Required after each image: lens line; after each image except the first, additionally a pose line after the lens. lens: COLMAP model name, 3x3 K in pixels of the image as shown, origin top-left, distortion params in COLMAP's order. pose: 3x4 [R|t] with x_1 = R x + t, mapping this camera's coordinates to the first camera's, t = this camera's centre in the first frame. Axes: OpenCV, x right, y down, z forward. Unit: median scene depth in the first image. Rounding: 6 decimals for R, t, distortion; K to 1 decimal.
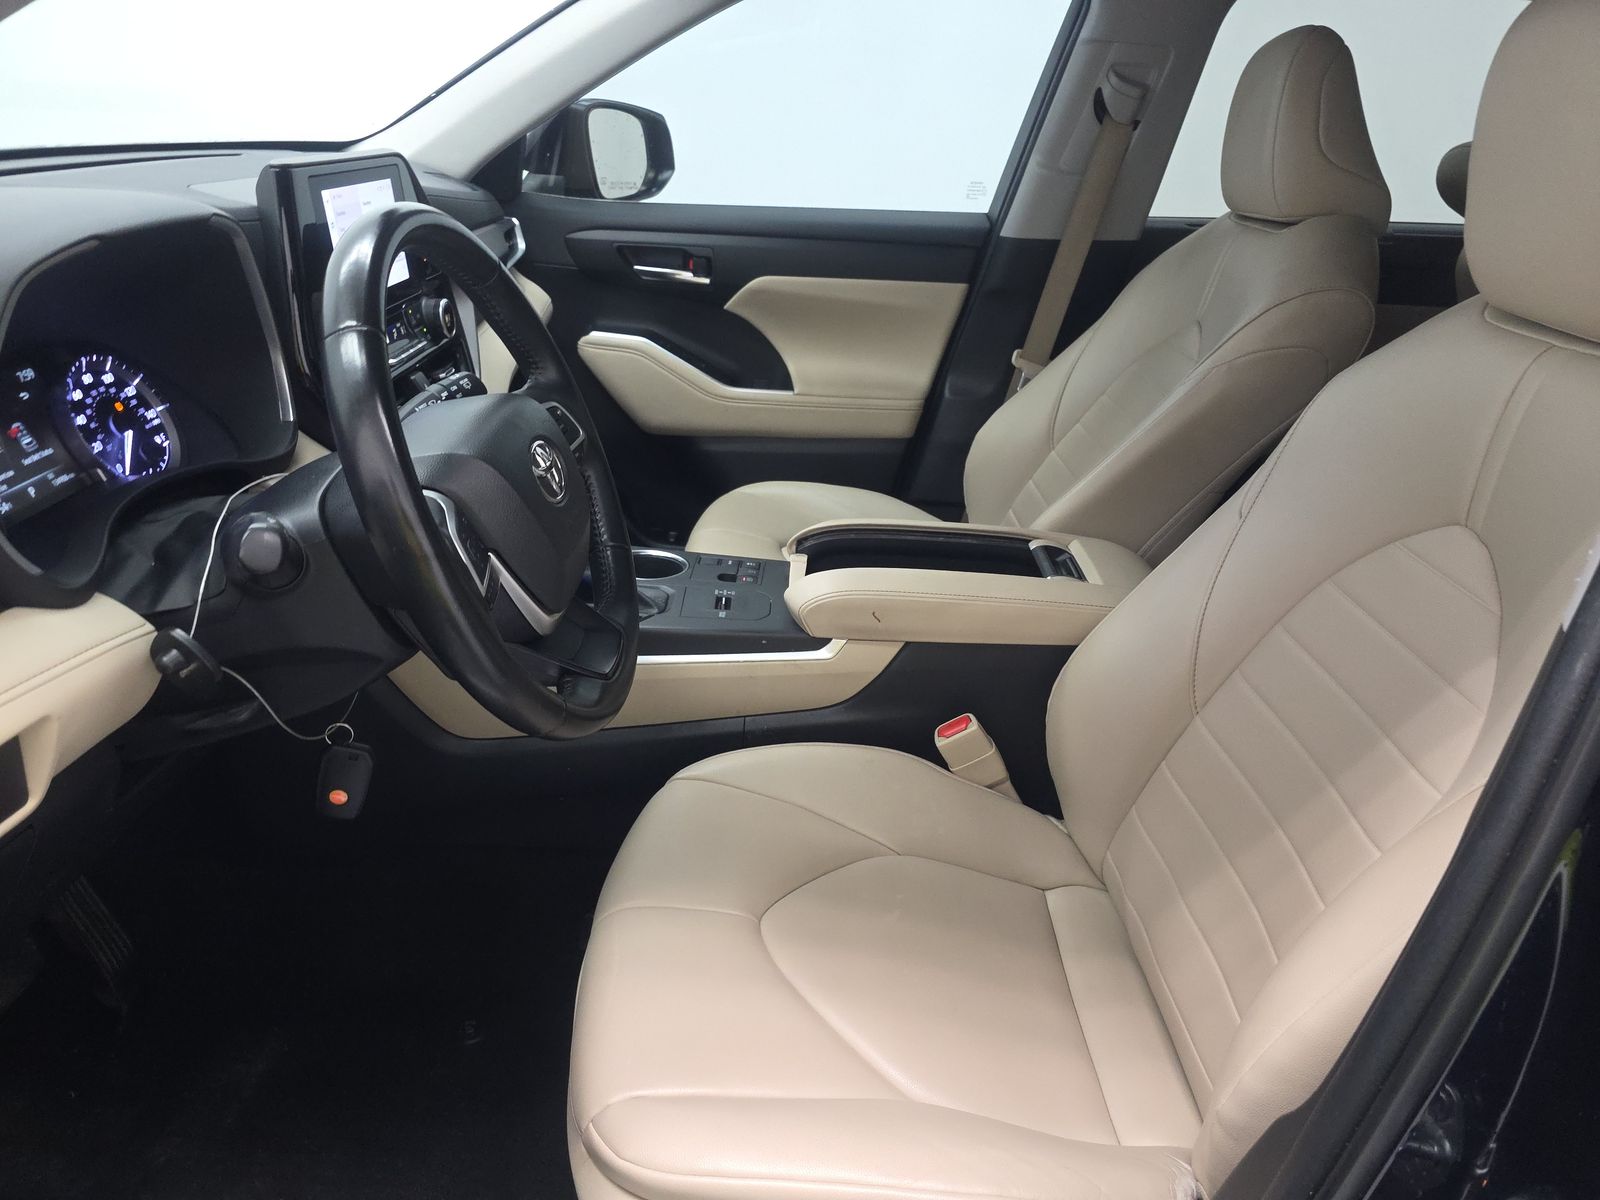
lens RADIAL K [[1115.1, 0, 795.7], [0, 1115.1, 609.9], [0, 0, 1]] dist [0.077340, -0.082569]
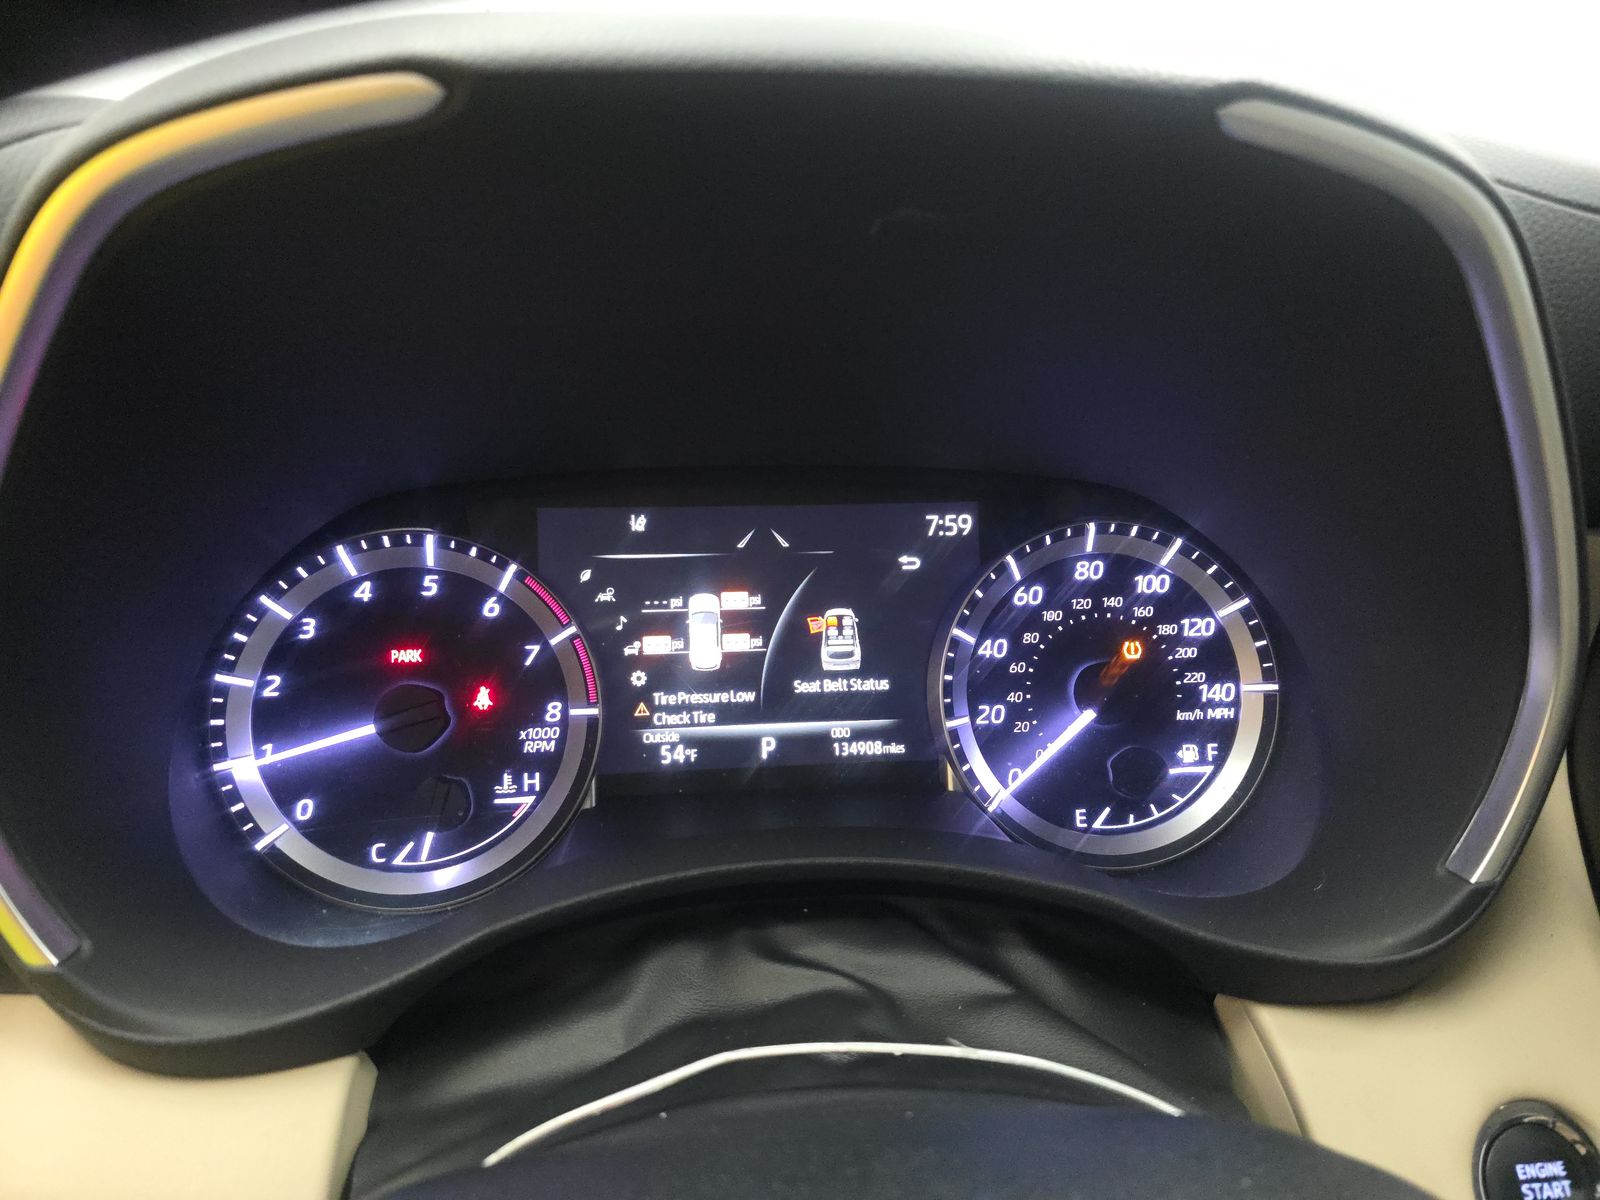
lens RADIAL K [[1115.1, 0, 795.7], [0, 1115.1, 609.9], [0, 0, 1]] dist [0.077340, -0.082569]
pose [[0.147616, 0.322540, -0.934974, -0.233439], [-0.423753, 0.874795, 0.234877, -0.241037], [0.893668, 0.361527, 0.265811, 0.783969]]
